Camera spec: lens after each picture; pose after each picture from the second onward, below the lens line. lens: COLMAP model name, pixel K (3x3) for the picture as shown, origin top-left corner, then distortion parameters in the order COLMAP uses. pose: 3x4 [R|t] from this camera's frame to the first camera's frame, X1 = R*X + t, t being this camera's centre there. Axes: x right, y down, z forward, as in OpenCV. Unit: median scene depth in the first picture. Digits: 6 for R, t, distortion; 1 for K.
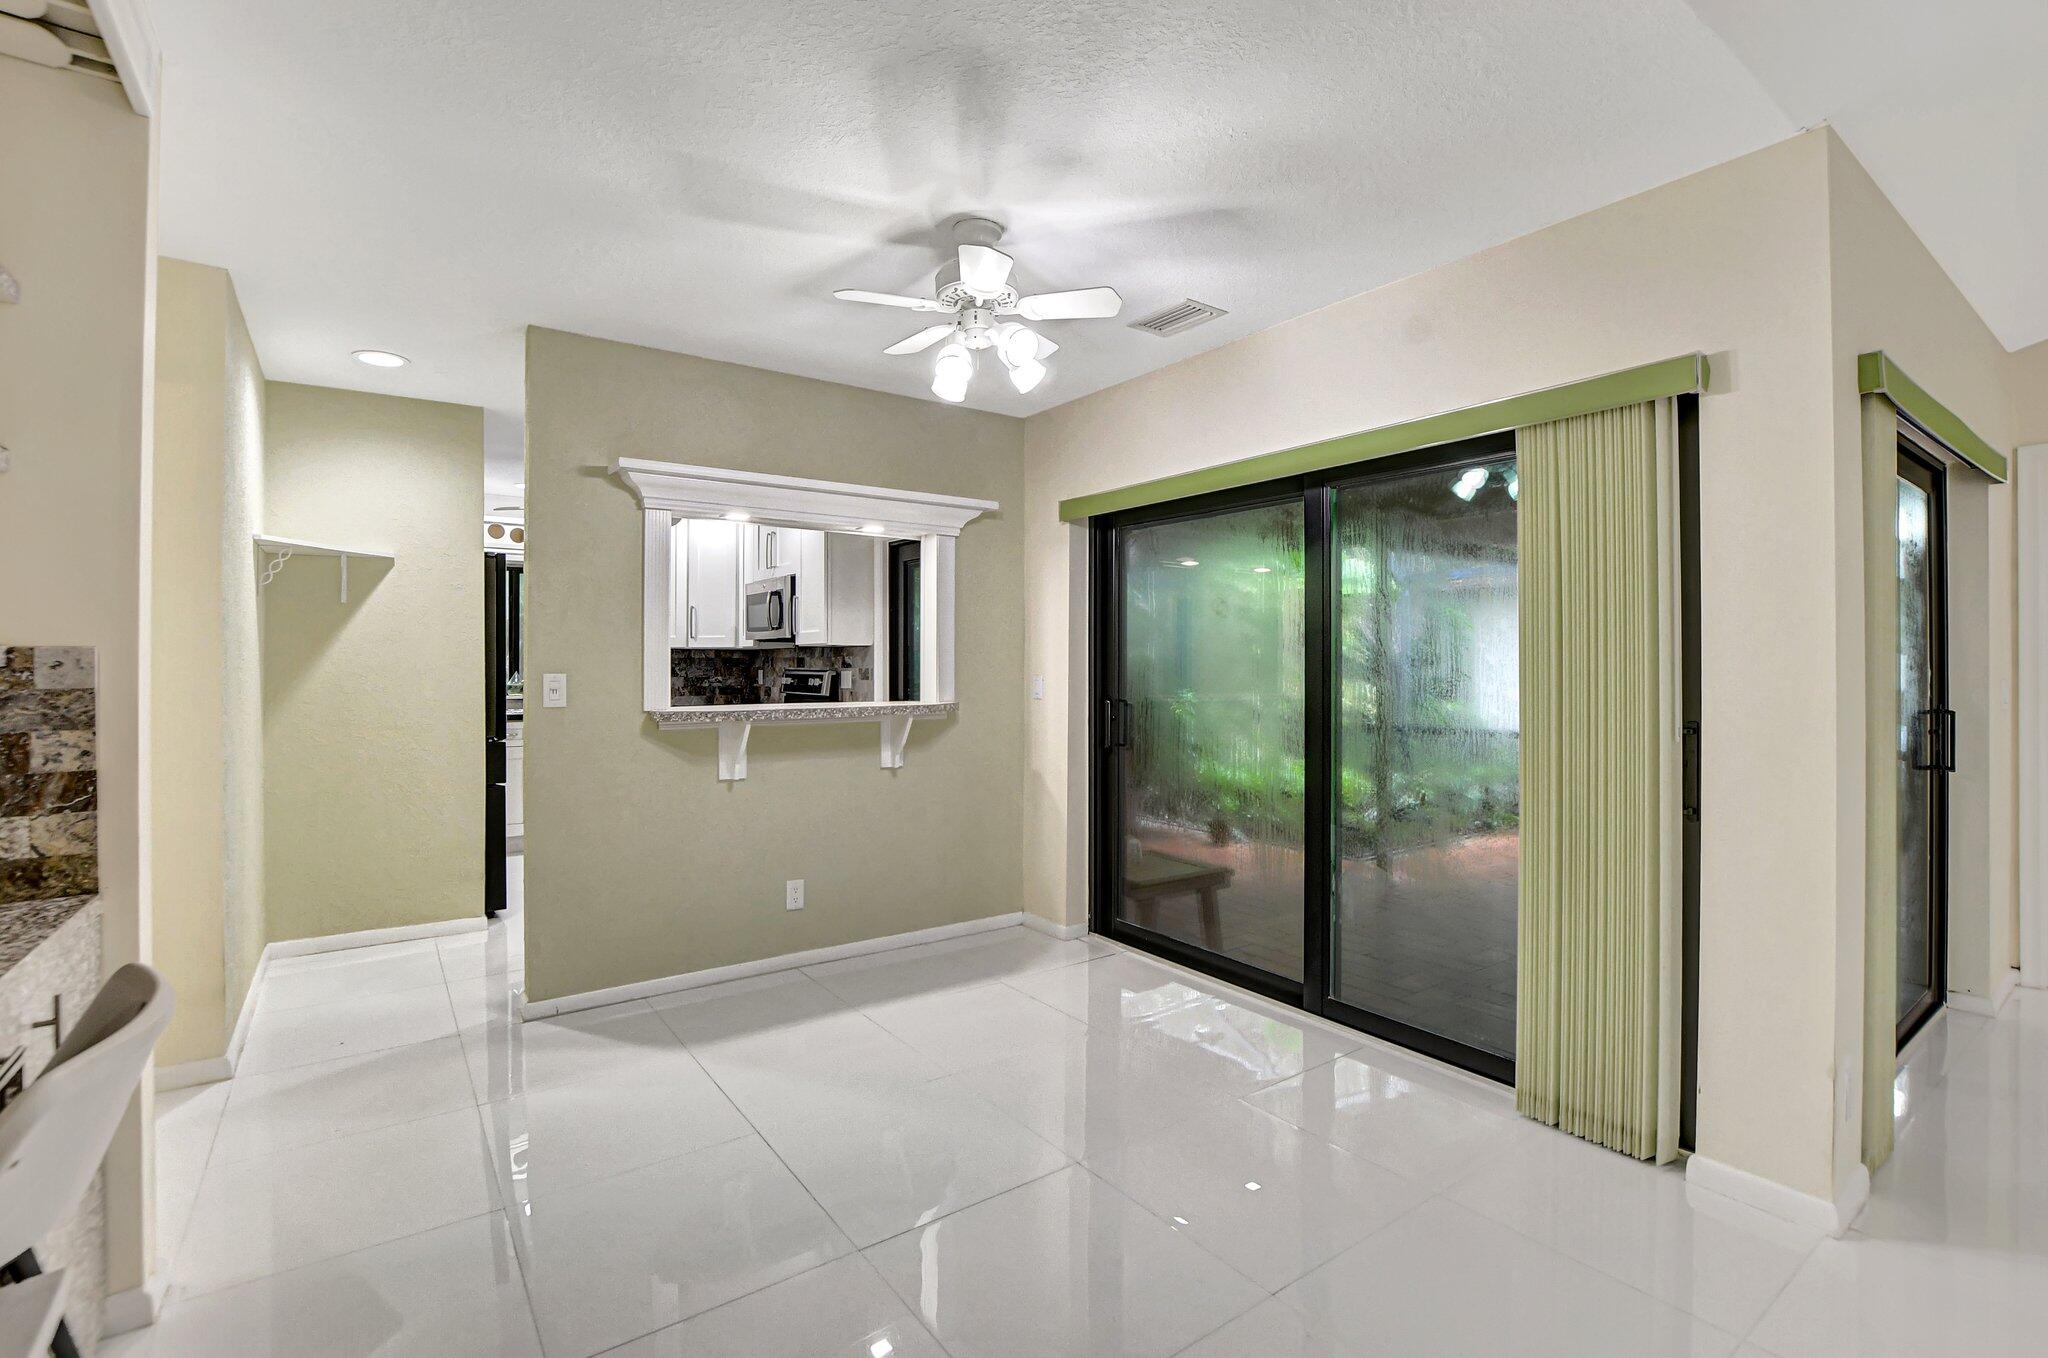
lens RADIAL K [[921.9, 0, 1019.8], [0, 921.9, 661.2], [0, 0, 1]] dist [-0.034013, 0.006159]
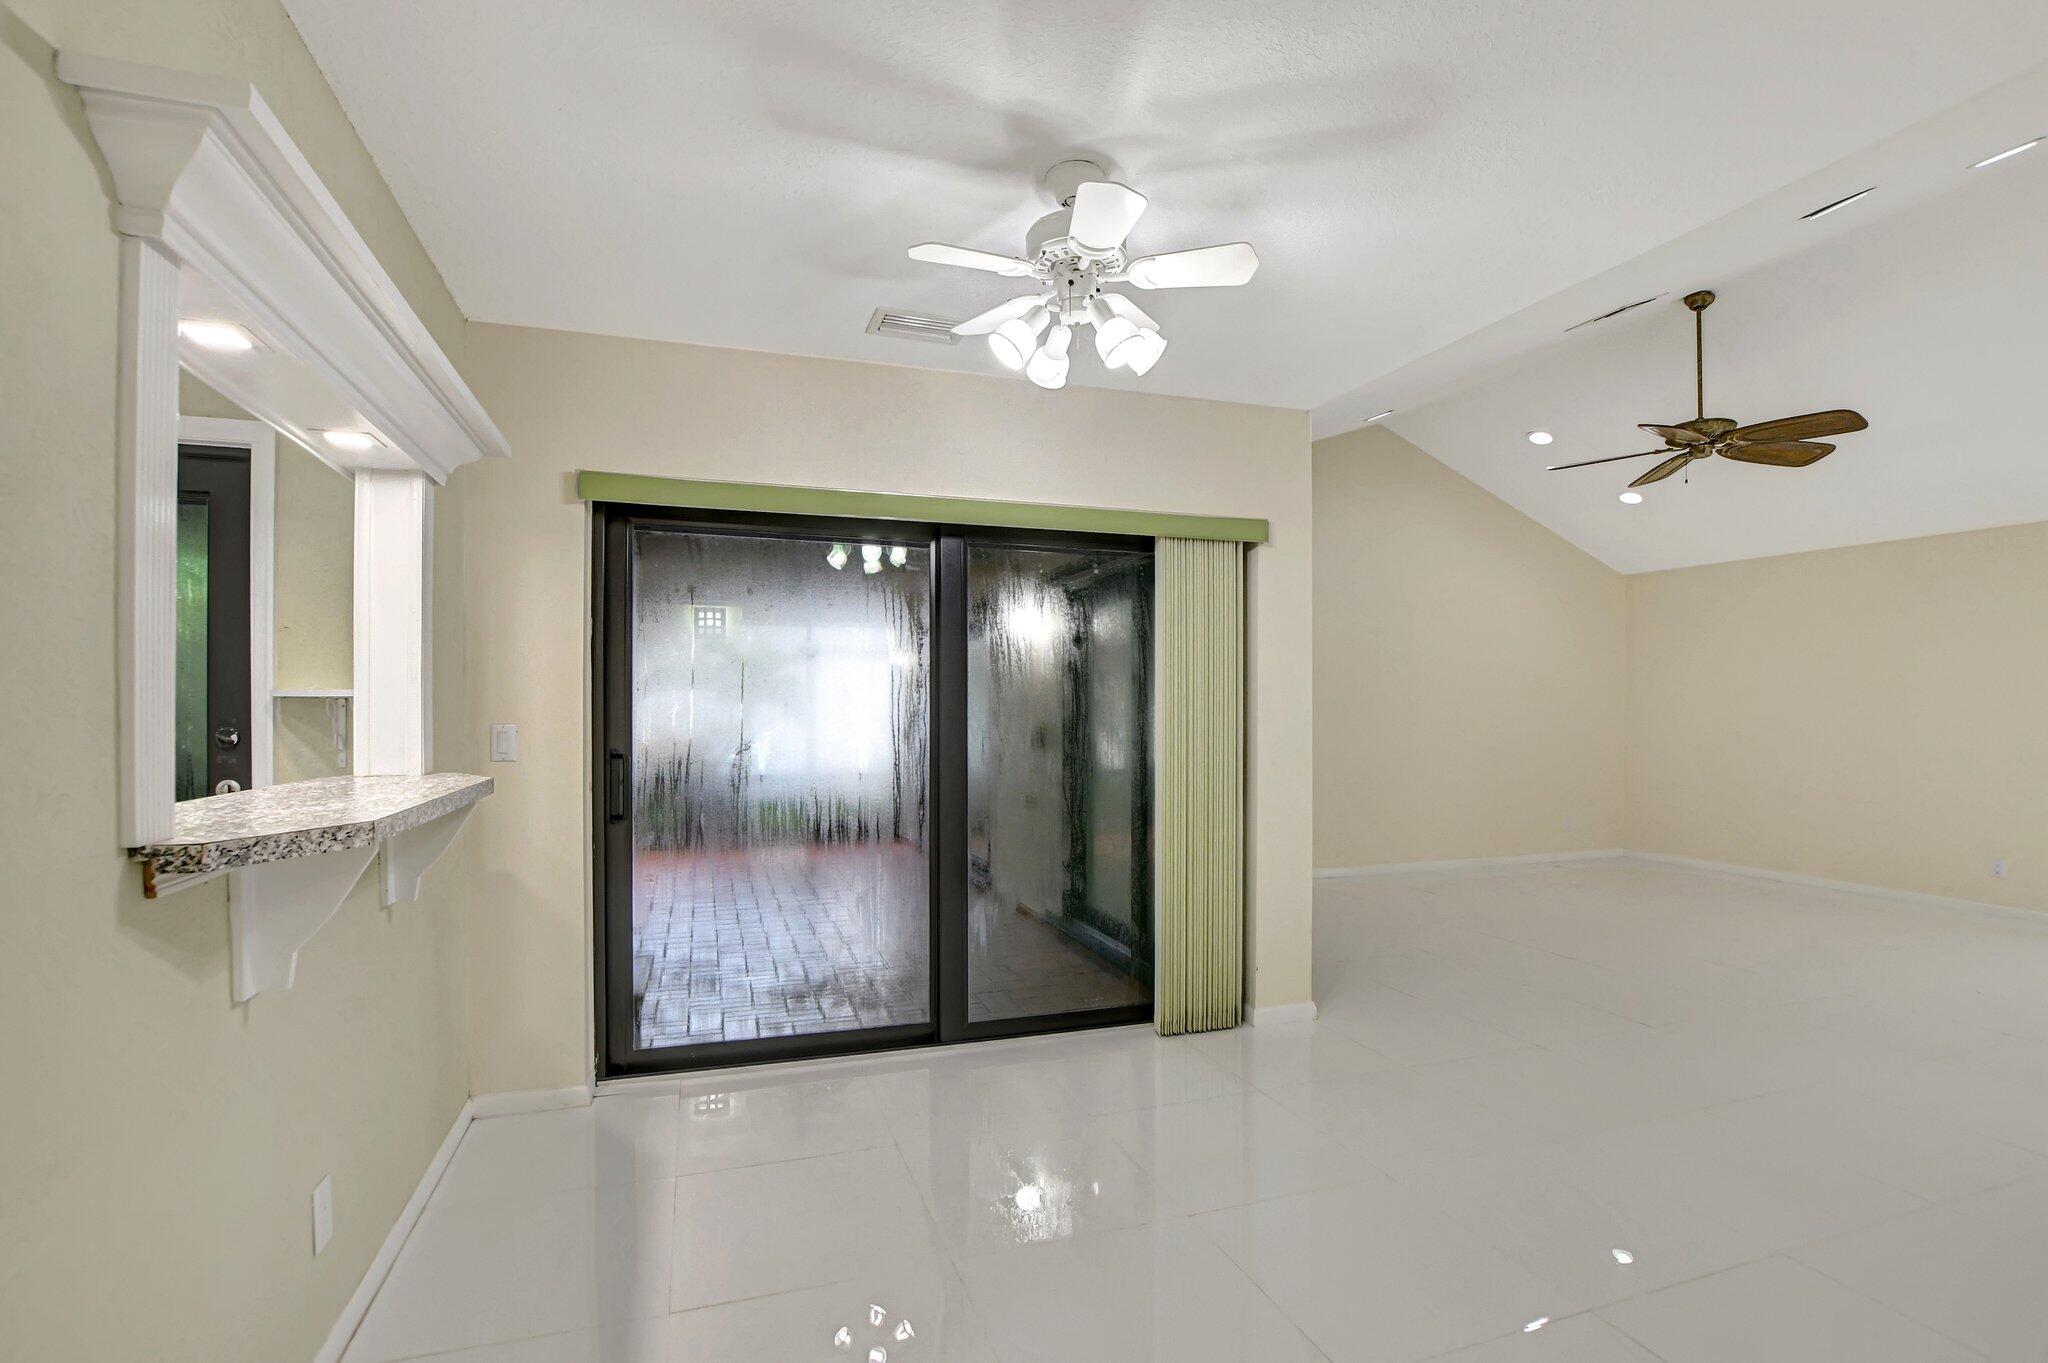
lens RADIAL K [[921.9, 0, 1005.0], [0, 921.9, 712.3], [0, 0, 1]] dist [-0.034013, 0.006159]
pose [[0.300654, 0.000393, 0.953733, -0.624397], [-0.002142, 0.999998, 0.000263, 0.007359], [-0.953731, -0.002122, 0.300654, 0.597433]]
